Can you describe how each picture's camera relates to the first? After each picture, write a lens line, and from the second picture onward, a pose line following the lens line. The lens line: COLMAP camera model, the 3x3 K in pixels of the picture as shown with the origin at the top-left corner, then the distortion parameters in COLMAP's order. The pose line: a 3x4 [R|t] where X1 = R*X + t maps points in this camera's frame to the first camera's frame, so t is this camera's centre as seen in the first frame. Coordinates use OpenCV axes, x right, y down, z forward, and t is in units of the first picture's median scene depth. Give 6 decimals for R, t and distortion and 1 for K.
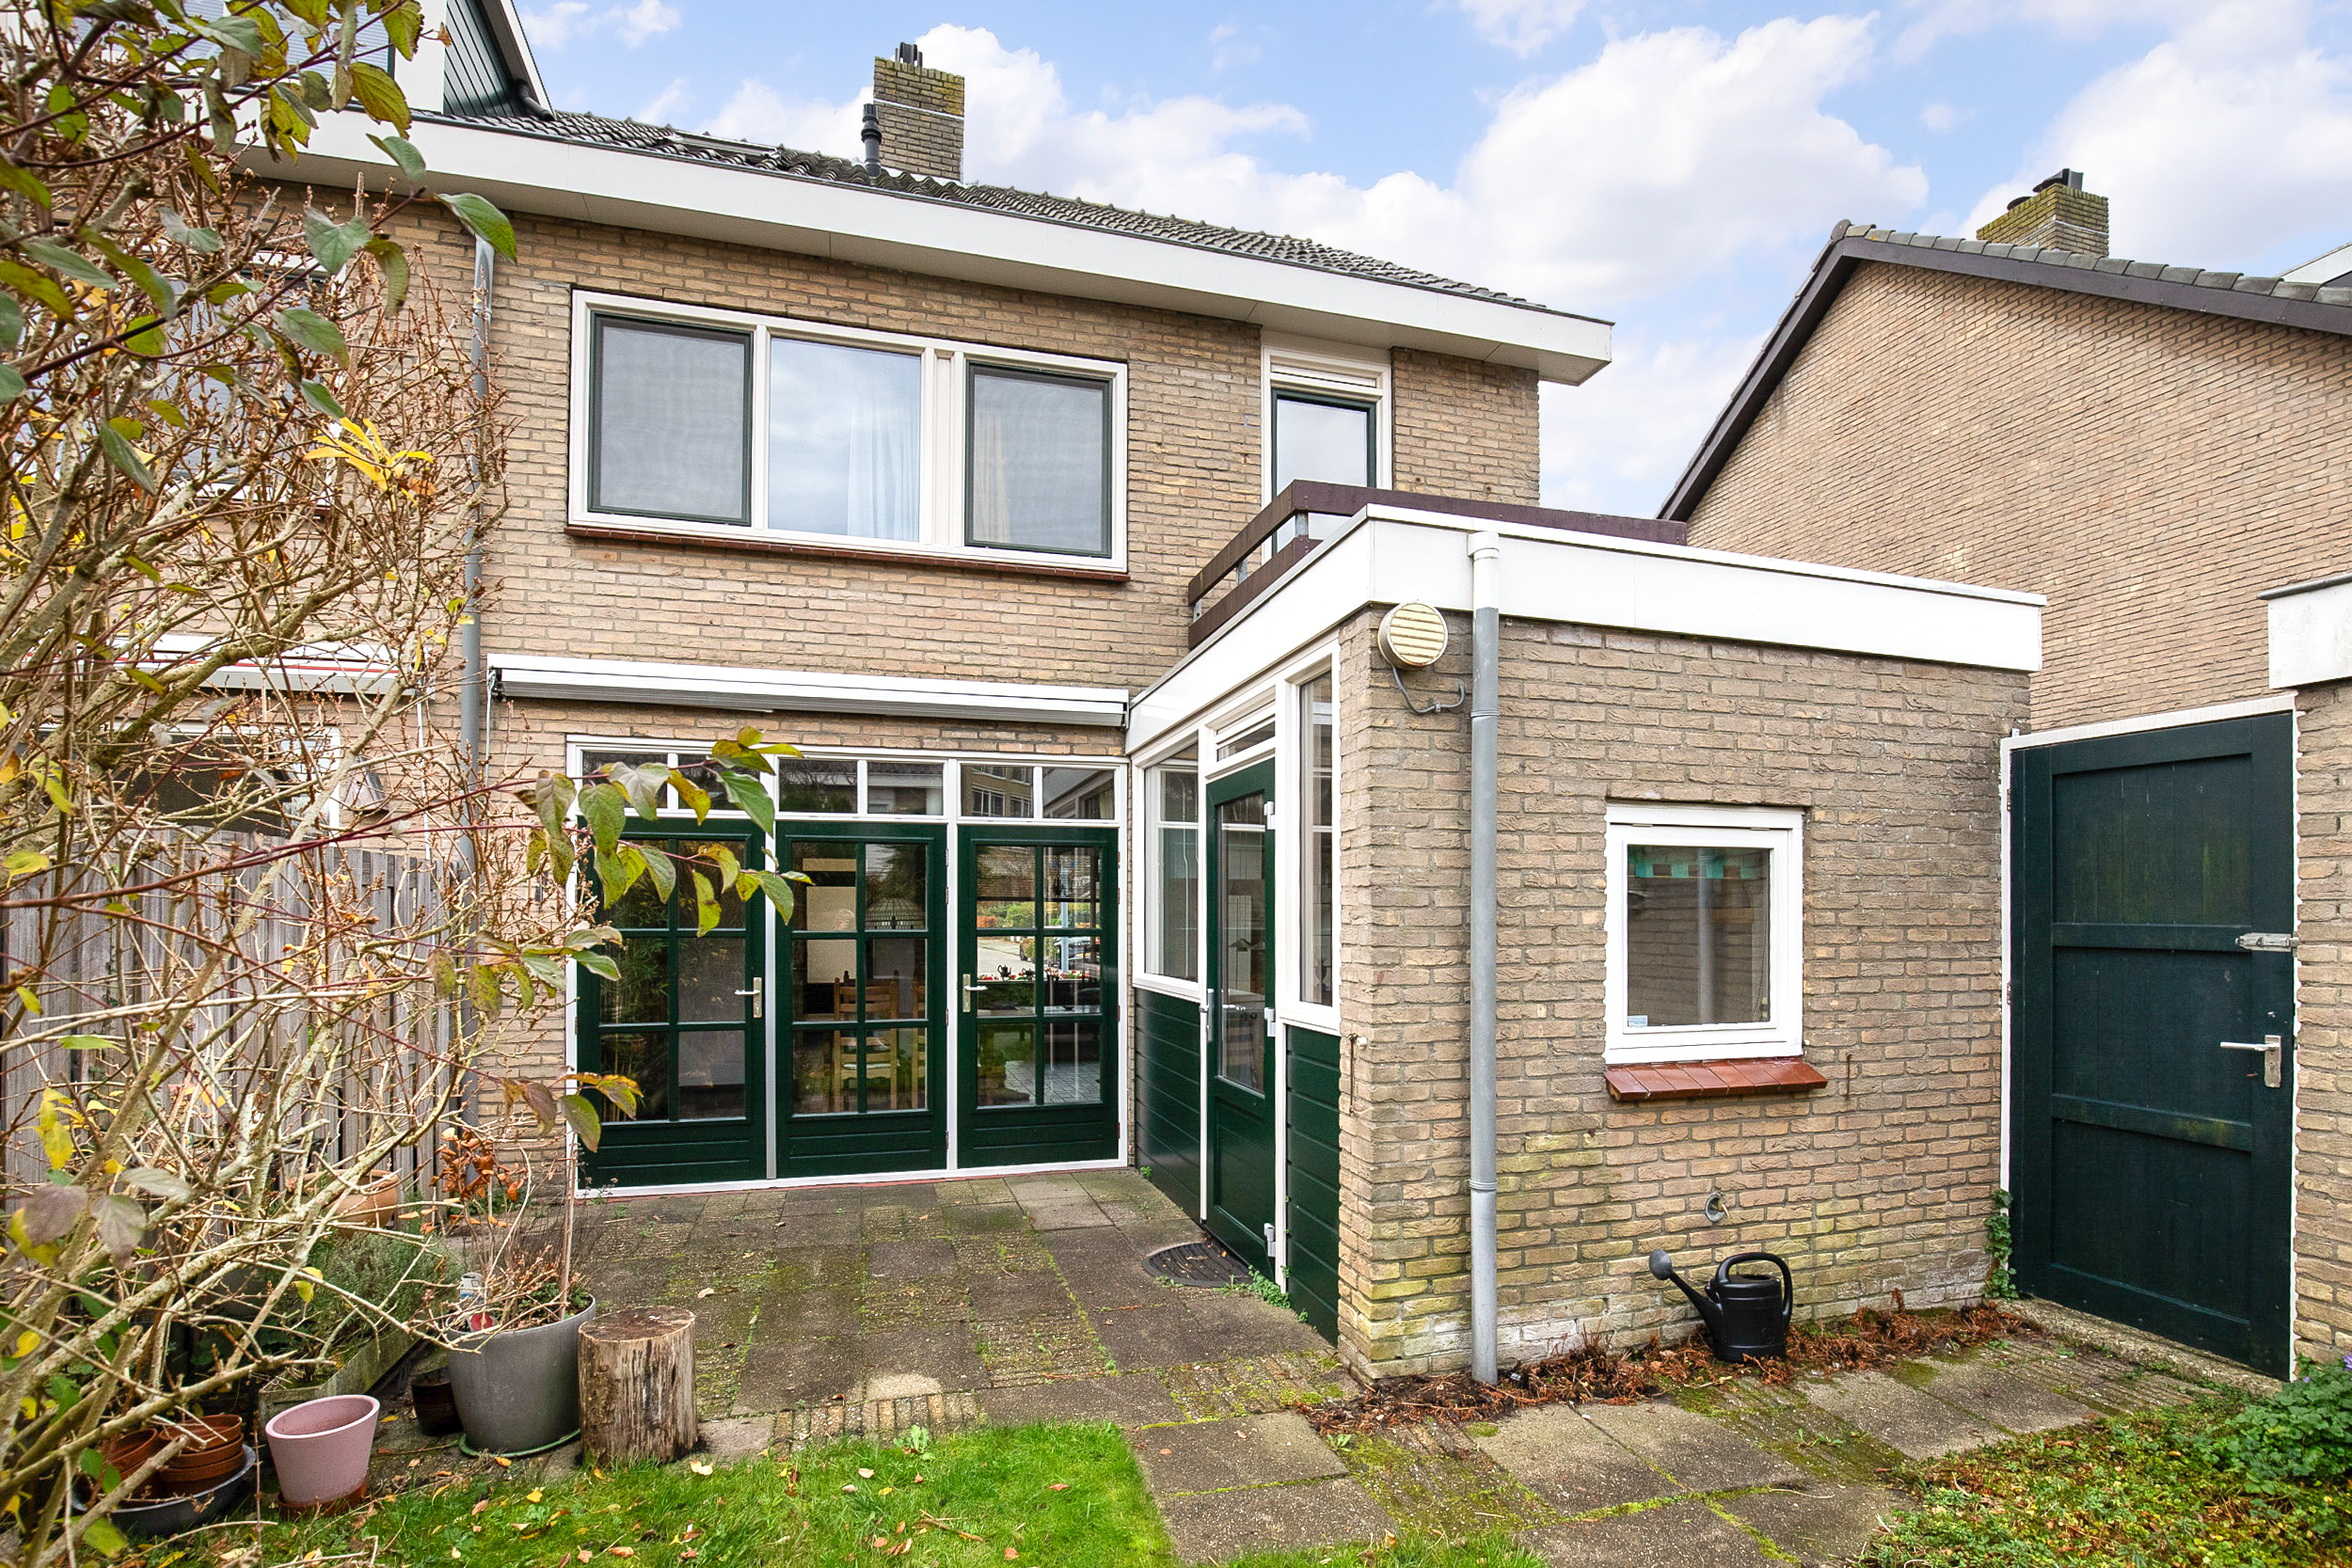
lens RADIAL K [[1125.0, 0, 1177.0], [0, 1125.0, 903.5], [0, 0, 1]] dist [-0.030092, 0.000685]
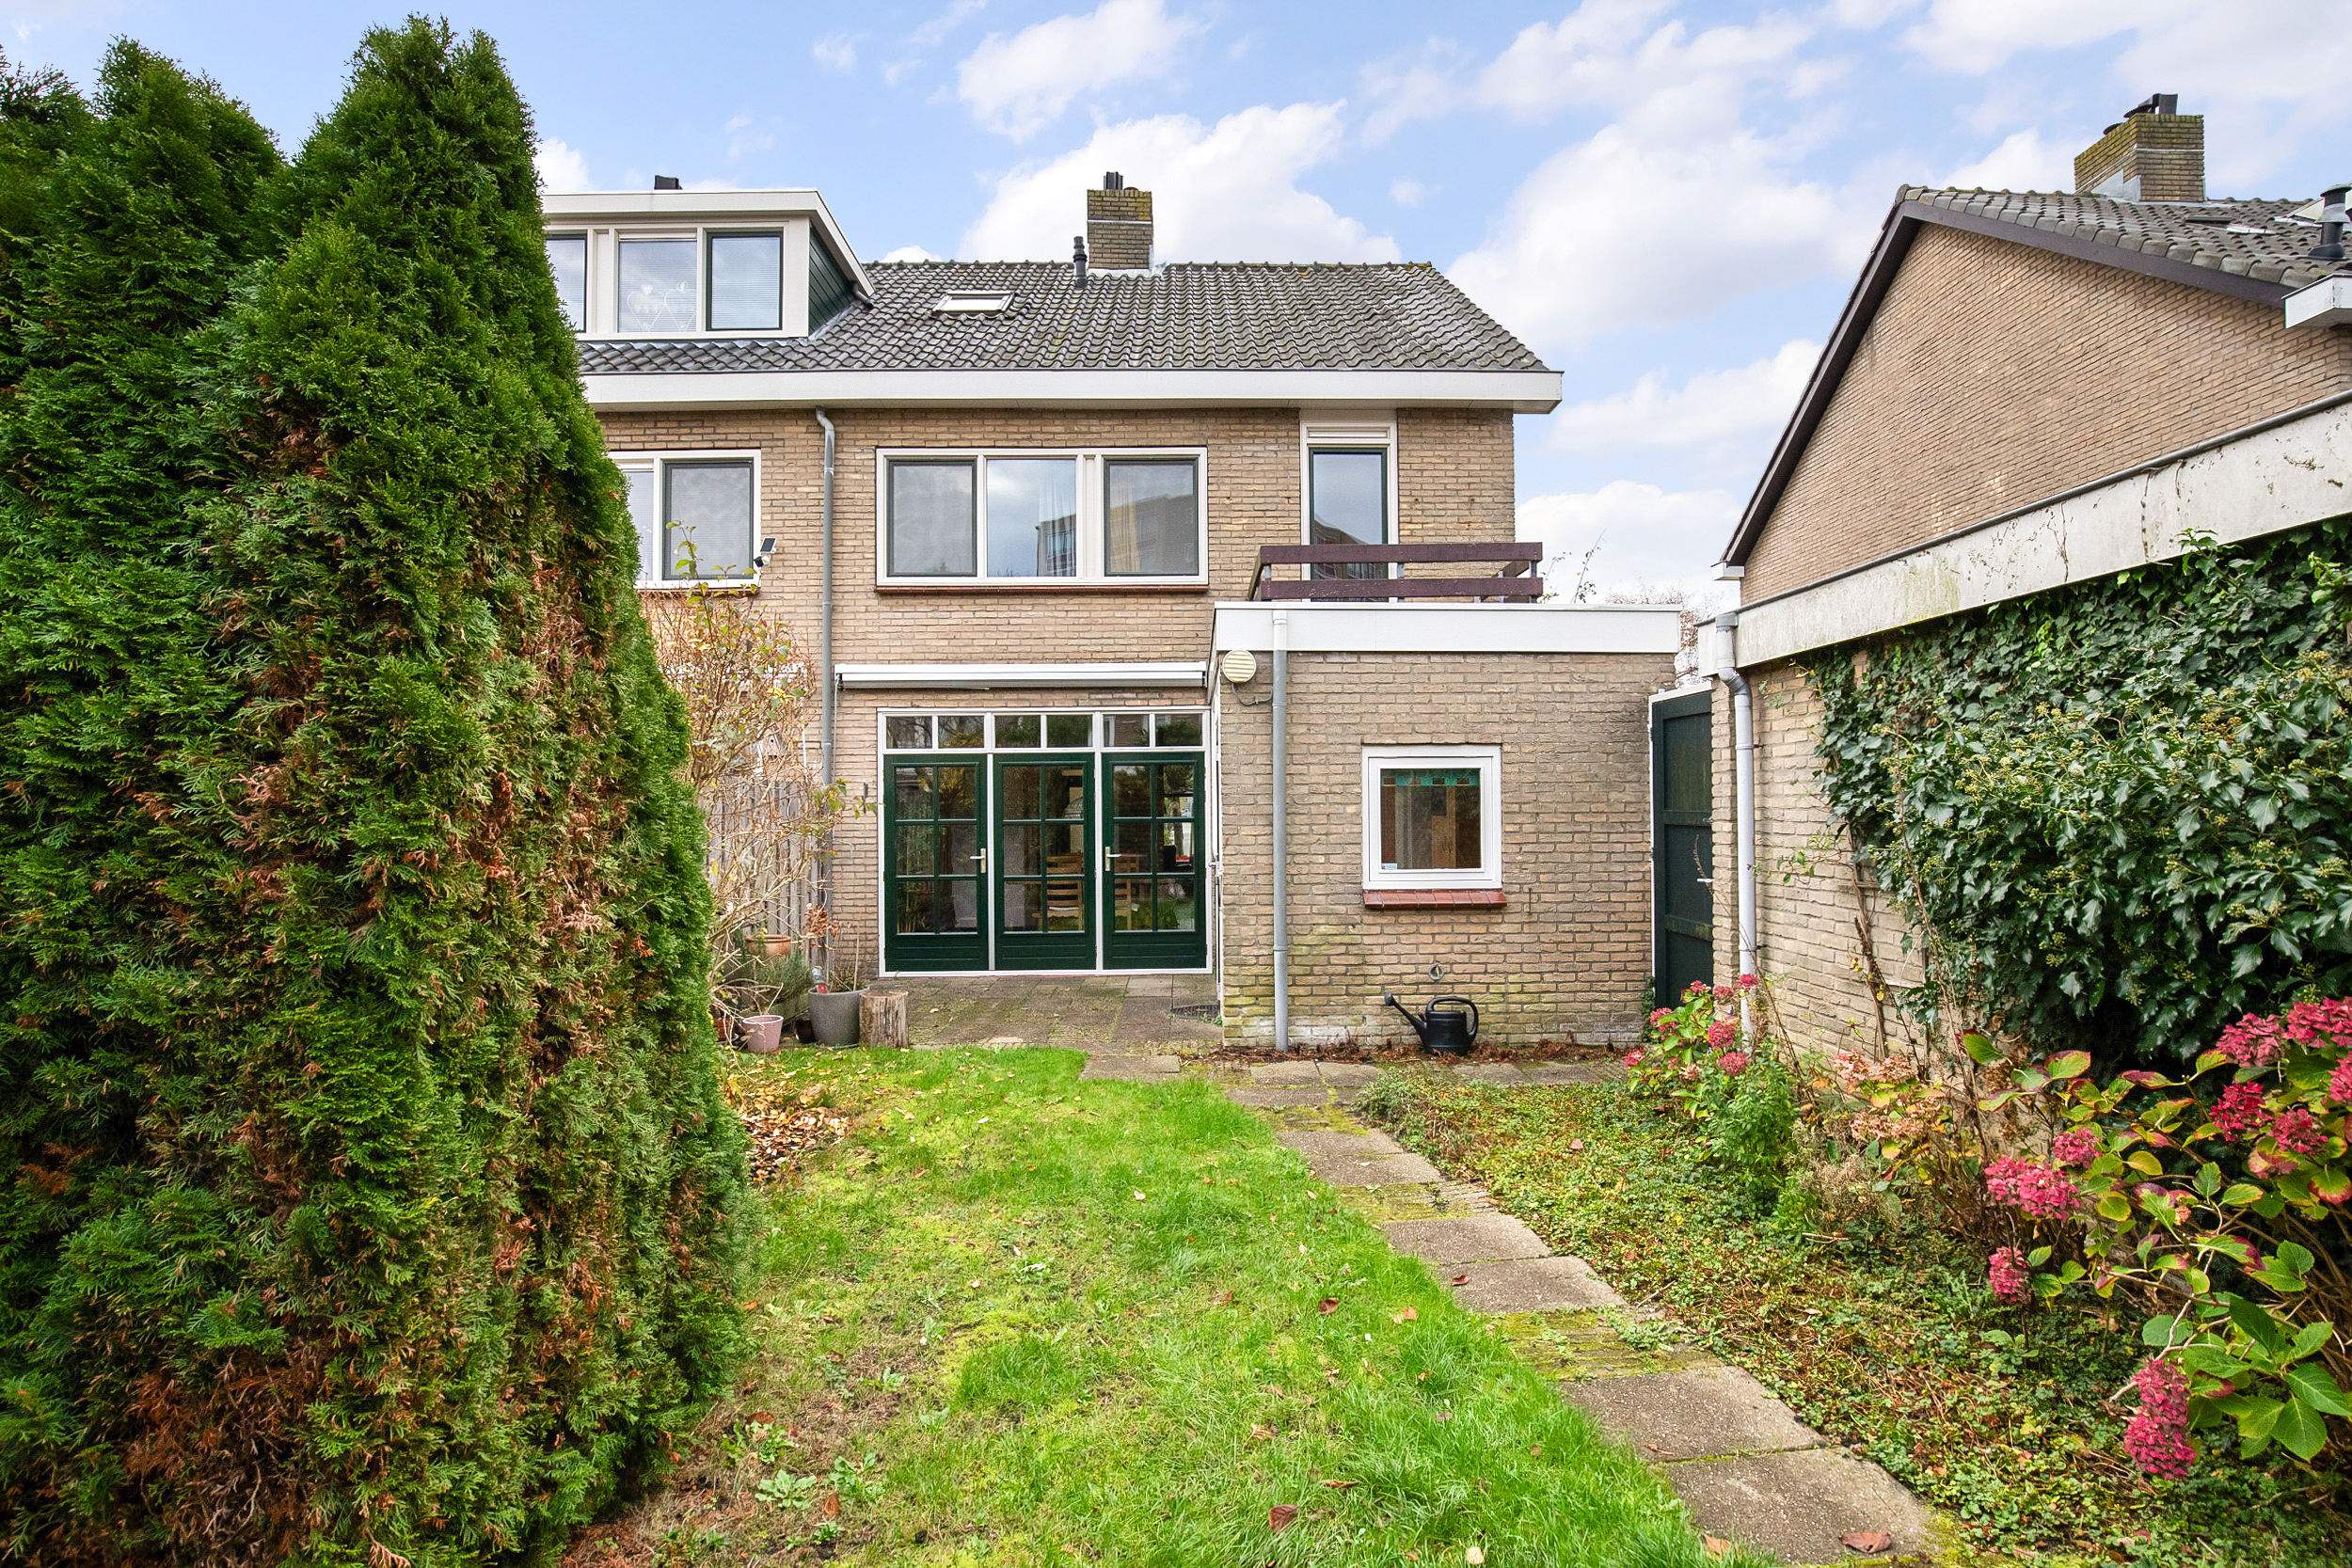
lens RADIAL K [[1092.1, 0, 1176.0], [0, 1092.1, 784.0], [0, 0, 1]] dist [-0.027584, -0.000480]
pose [[0.961550, -0.014077, -0.274269, 0.381519], [0.011118, 0.999862, -0.012338, -0.006435], [0.274405, 0.008814, 0.961574, -0.527971]]
